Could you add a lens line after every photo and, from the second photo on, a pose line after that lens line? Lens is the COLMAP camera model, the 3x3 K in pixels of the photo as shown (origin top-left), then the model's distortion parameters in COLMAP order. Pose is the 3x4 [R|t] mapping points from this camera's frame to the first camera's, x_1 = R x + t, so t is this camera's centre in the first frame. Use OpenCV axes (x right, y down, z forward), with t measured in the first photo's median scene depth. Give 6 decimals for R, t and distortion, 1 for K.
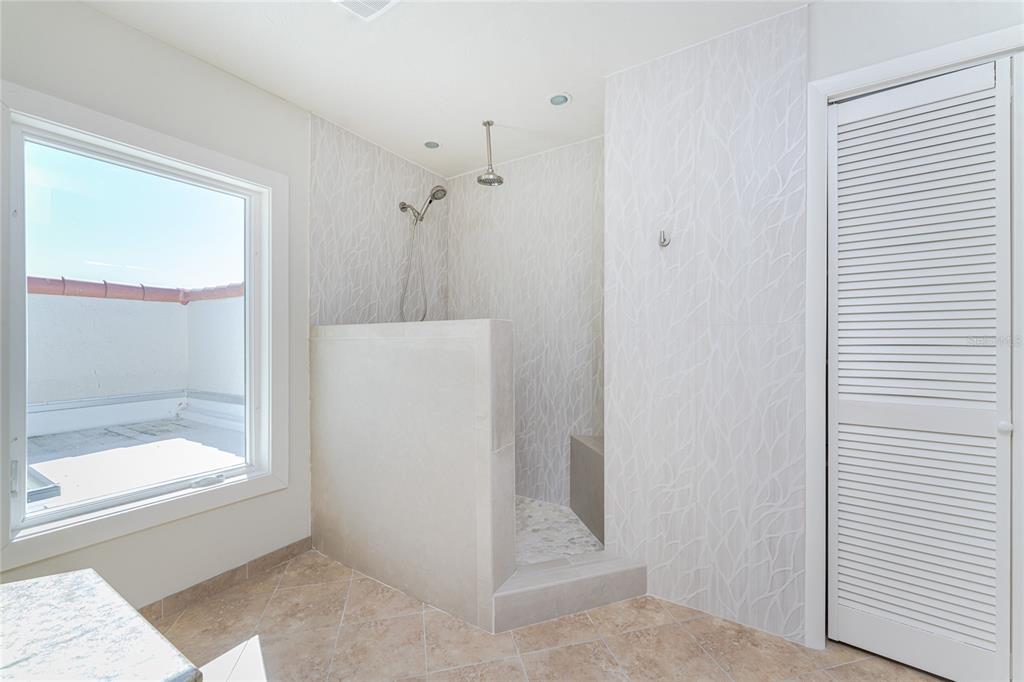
lens RADIAL K [[408.3, 0, 513.4], [0, 408.3, 338.5], [0, 0, 1]] dist [-0.000808, 0.000039]
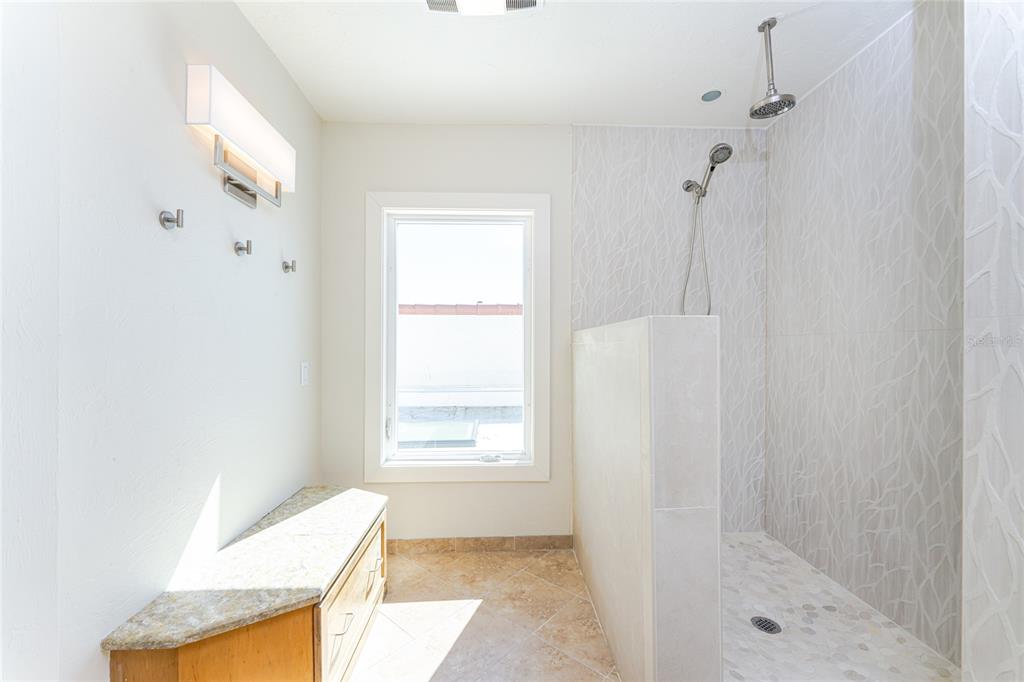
lens RADIAL K [[408.3, 0, 509.8], [0, 408.3, 342.3], [0, 0, 1]] dist [-0.000808, 0.000039]
pose [[0.570015, -0.005104, -0.821619, 0.283067], [0.004803, 0.999984, -0.002879, -0.001946], [0.821620, -0.002305, 0.570030, 0.304310]]
